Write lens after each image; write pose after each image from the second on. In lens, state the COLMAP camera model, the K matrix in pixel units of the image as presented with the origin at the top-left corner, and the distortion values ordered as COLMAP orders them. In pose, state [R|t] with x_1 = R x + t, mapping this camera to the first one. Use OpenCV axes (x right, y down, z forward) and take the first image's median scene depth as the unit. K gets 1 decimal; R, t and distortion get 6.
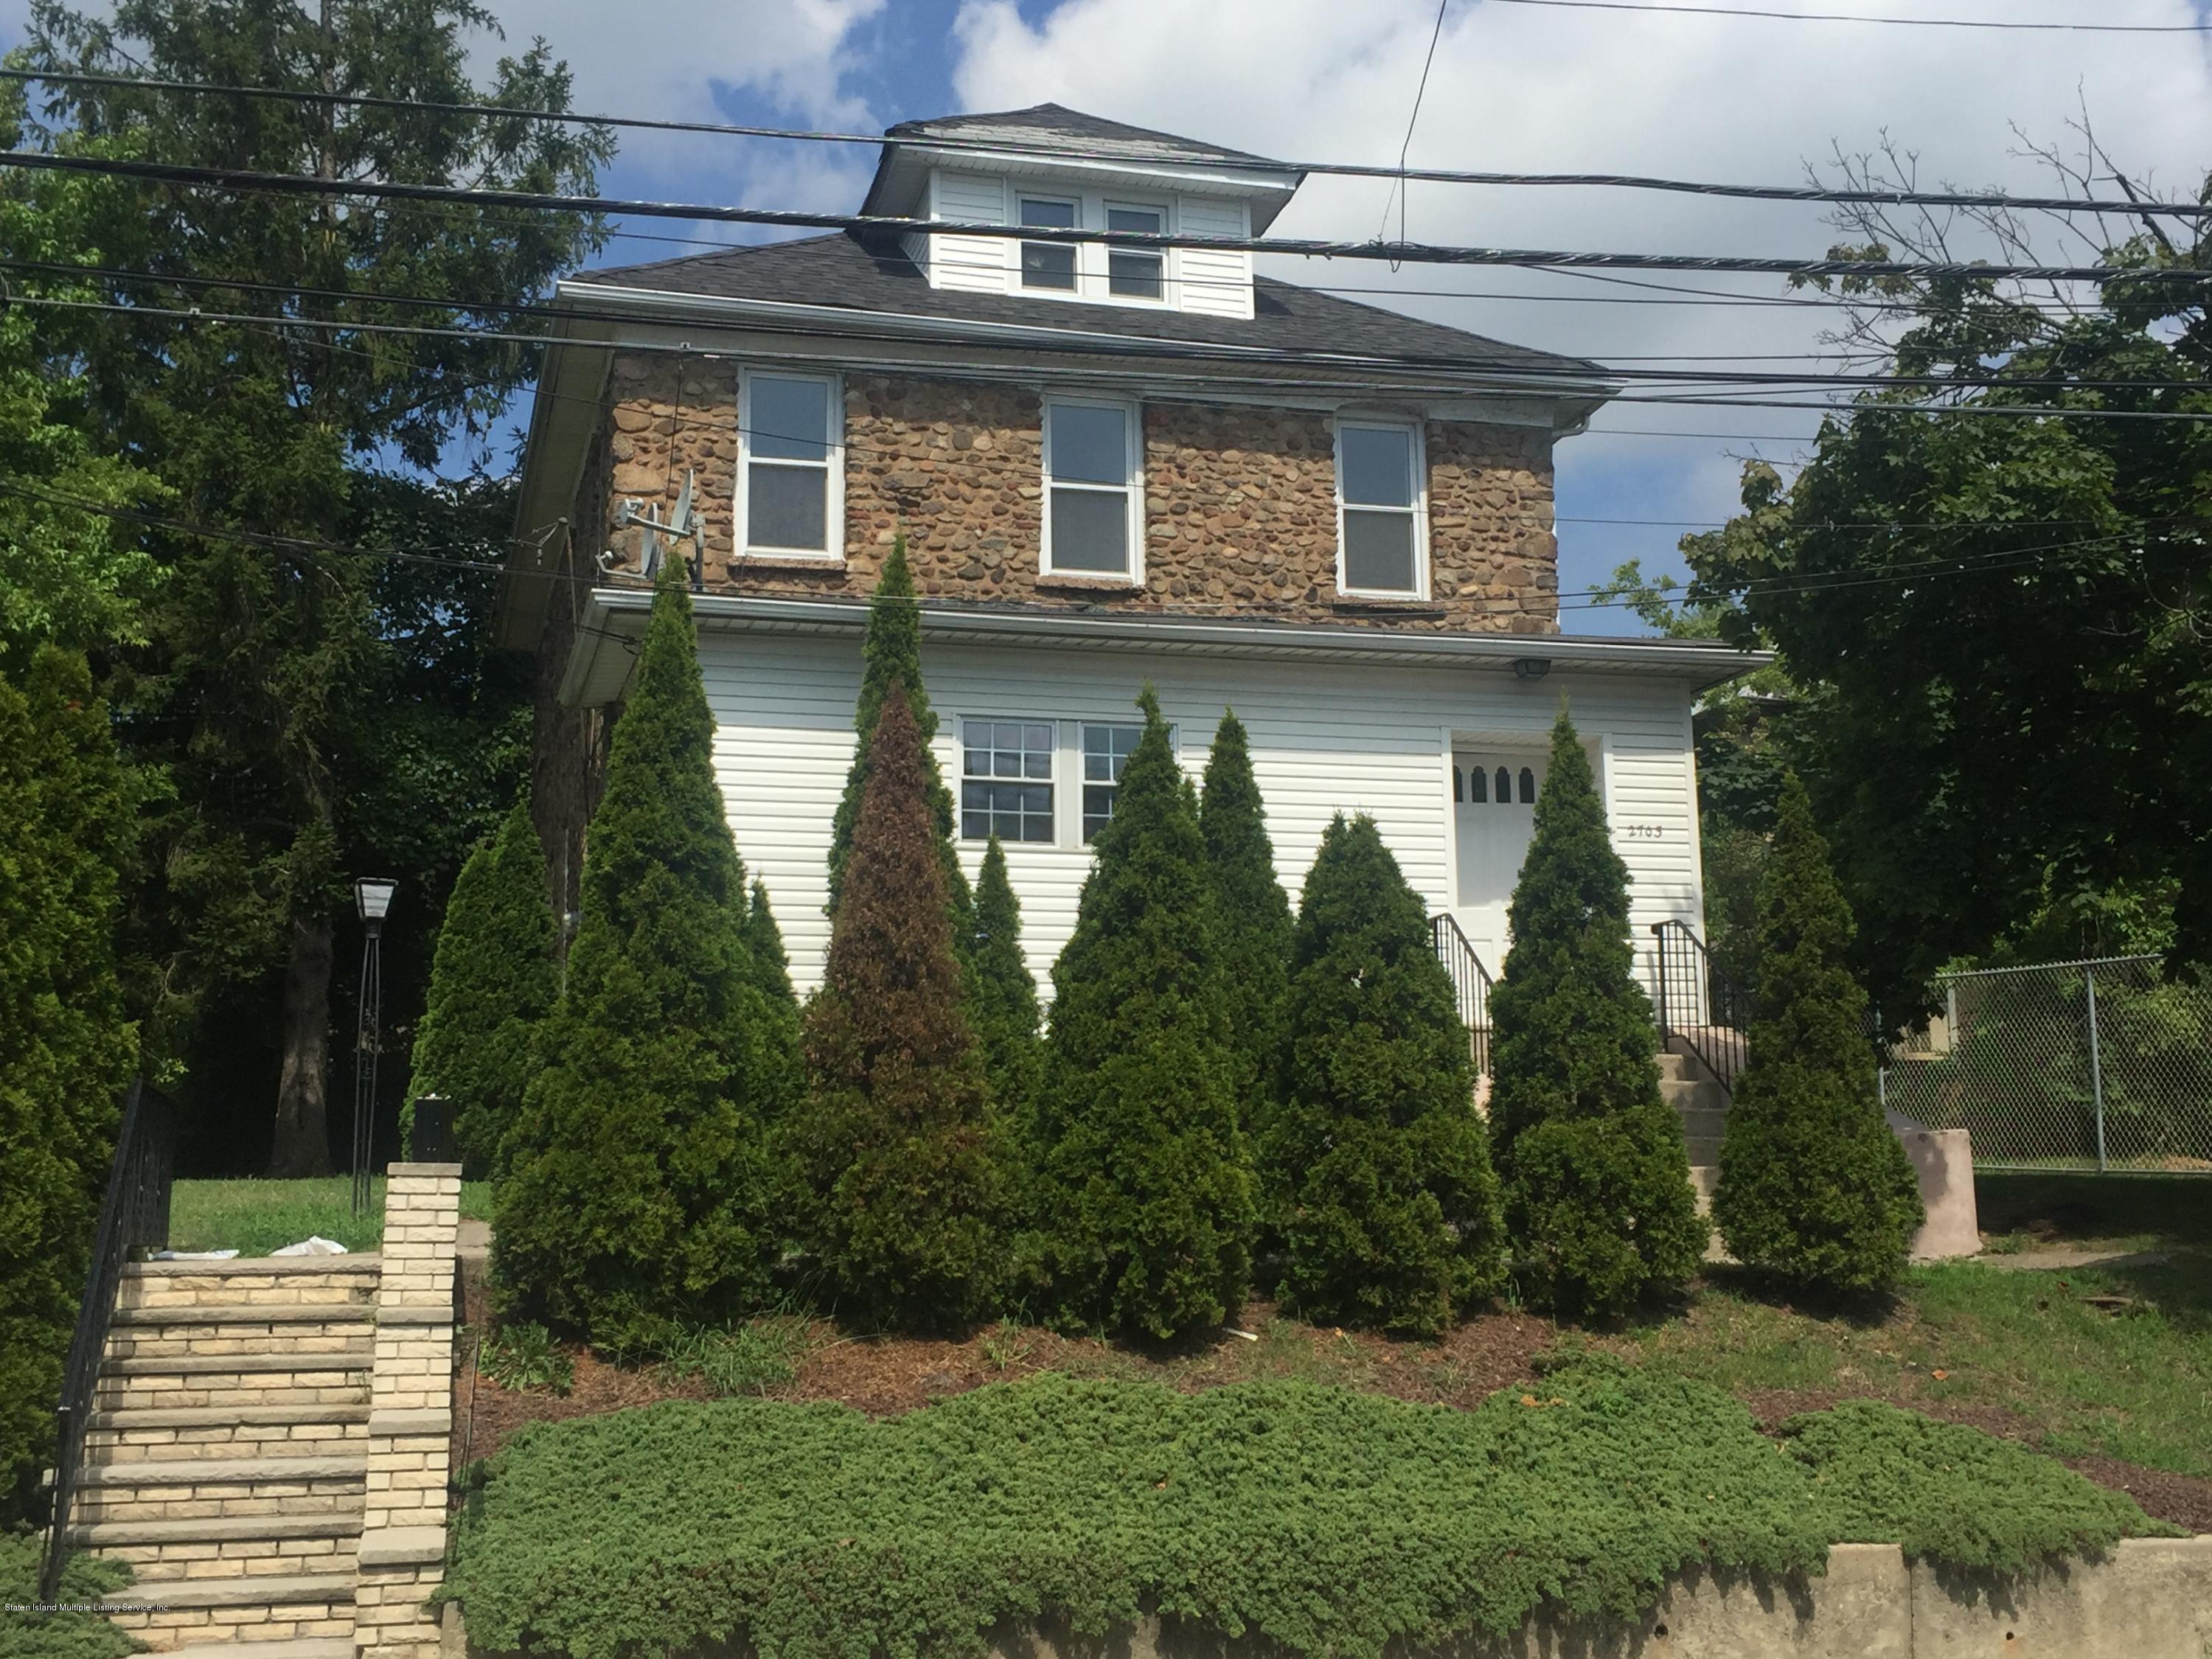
lens RADIAL K [[2500.9, 0, 1097.3], [0, 2500.9, 821.2], [0, 0, 1]] dist [0.036593, 0.000000]
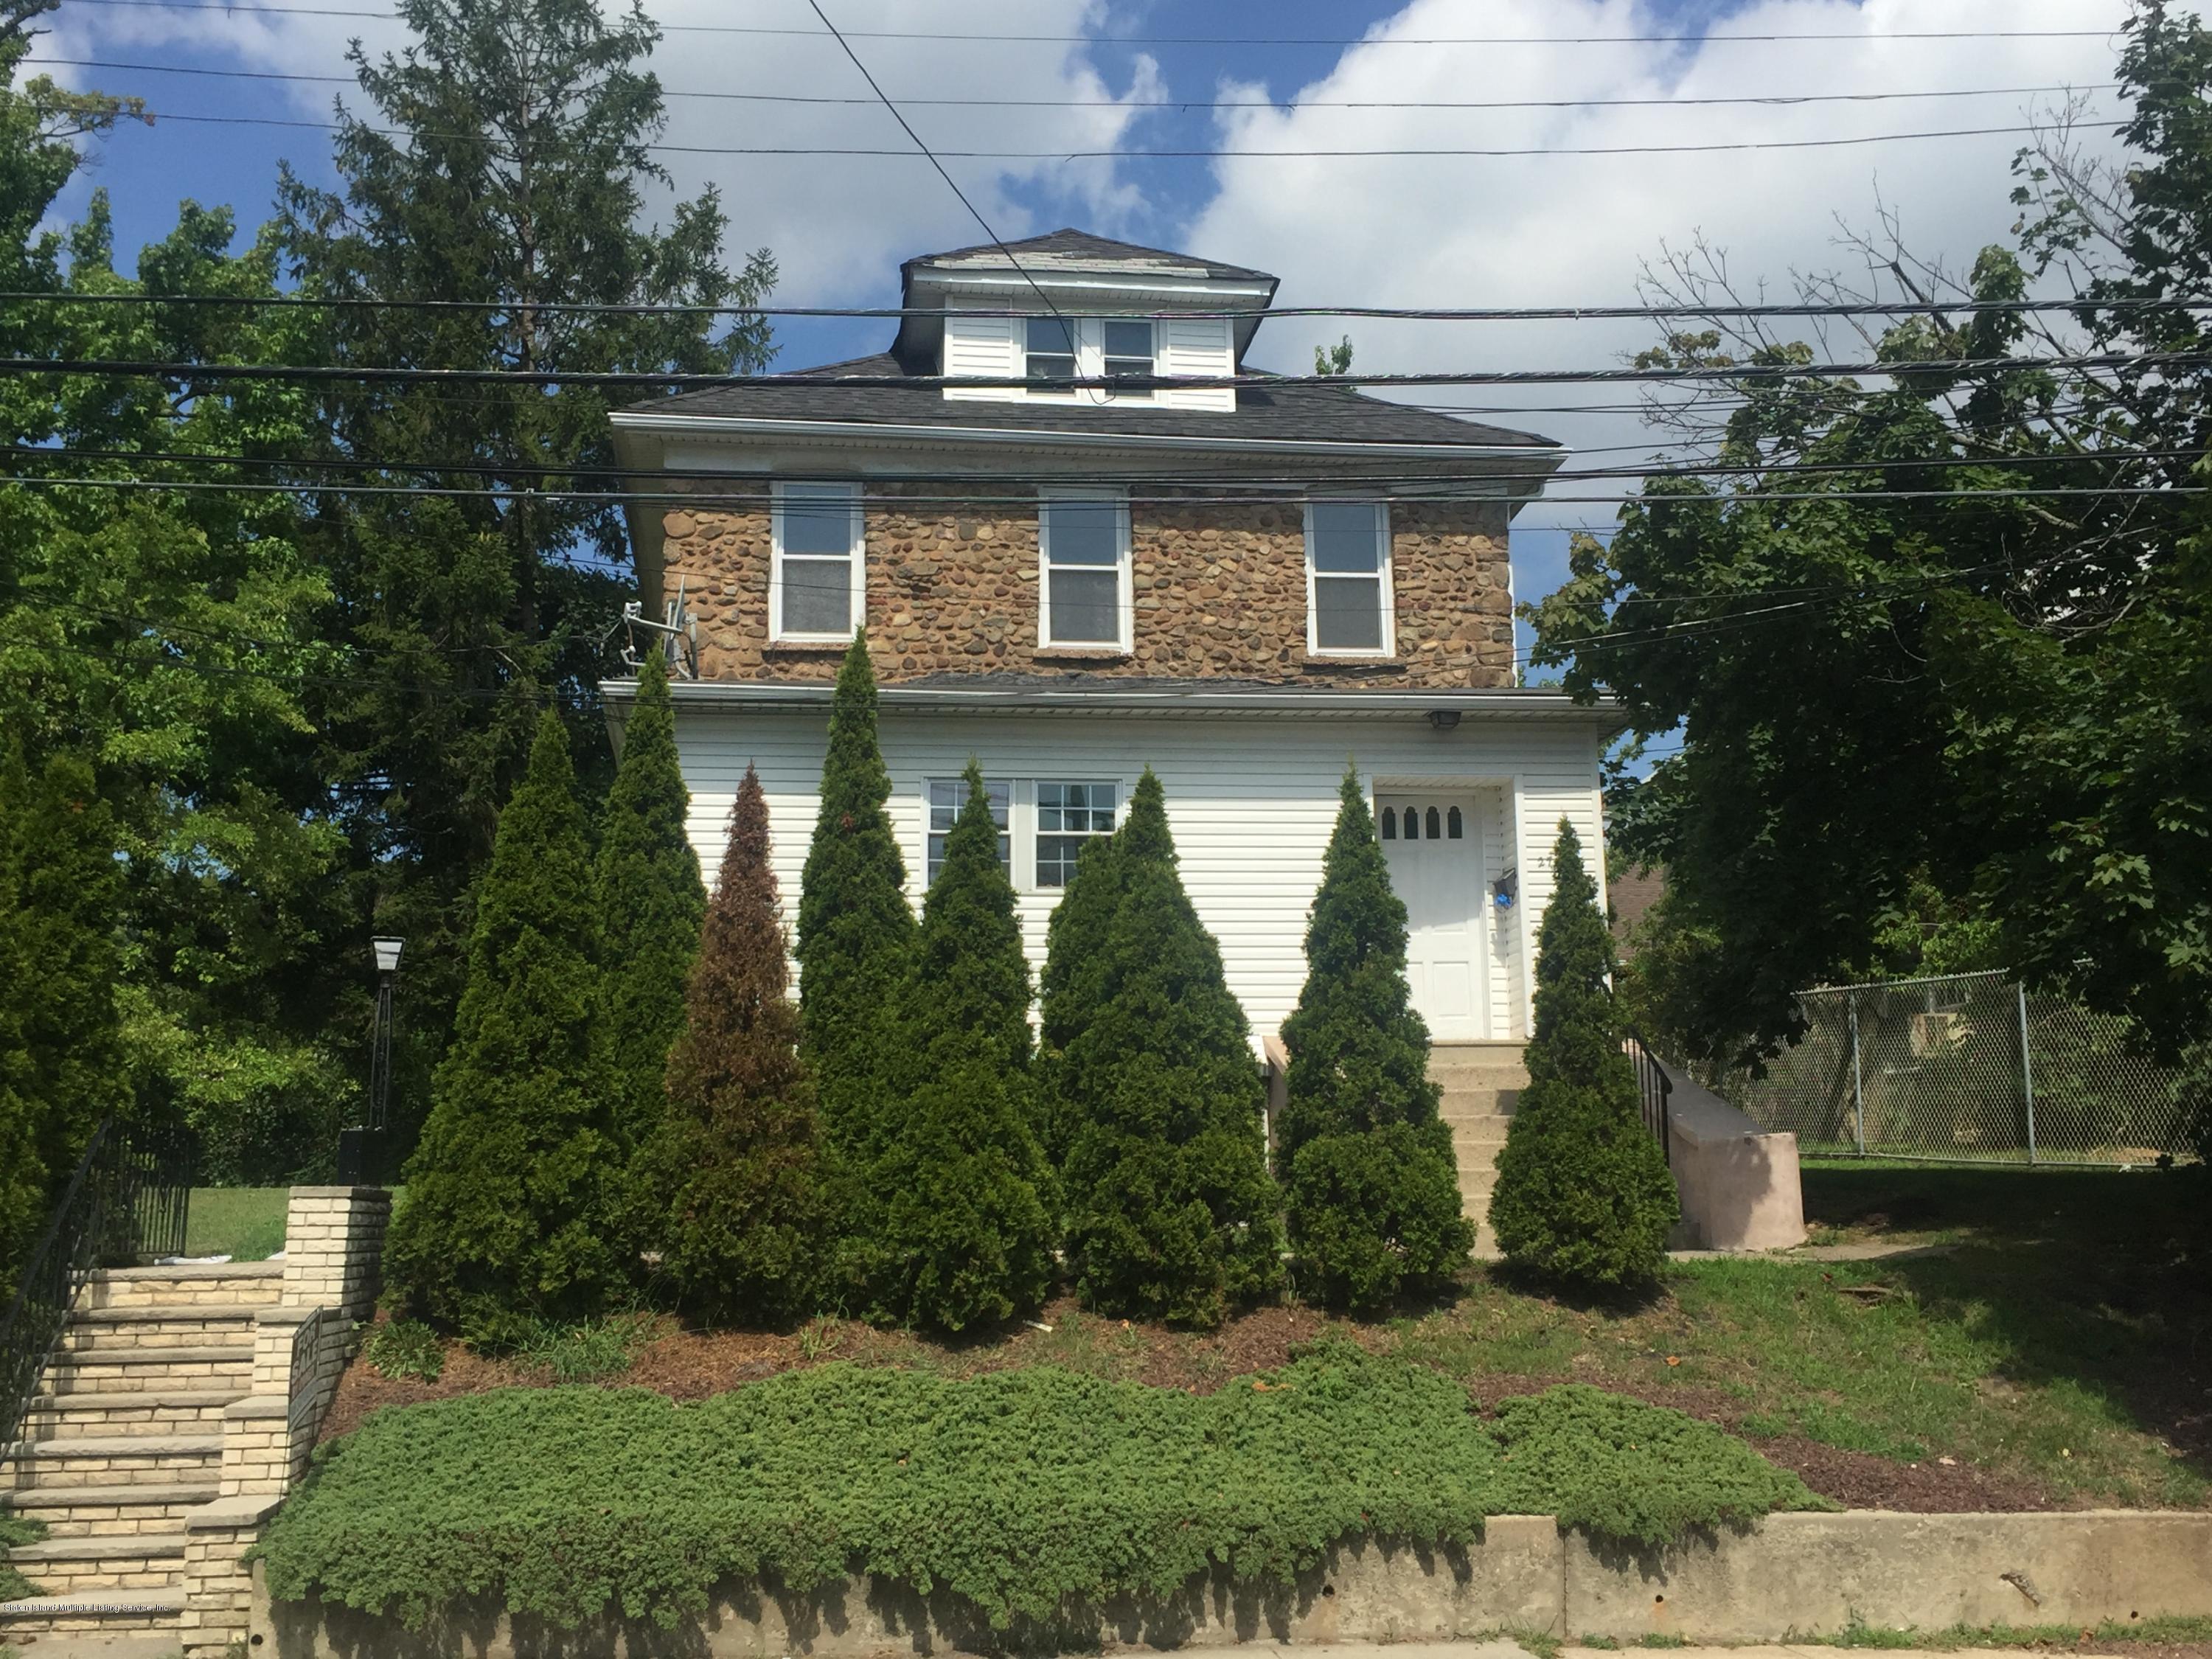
lens RADIAL K [[2244.5, 0, 1114.8], [0, 2244.5, 834.7], [0, 0, 1]] dist [0.035508, 0.000000]
pose [[0.992703, -0.026092, -0.117725, 0.208815], [0.026127, 0.999658, -0.001248, -0.017386], [0.117717, -0.001837, 0.993045, -0.018758]]
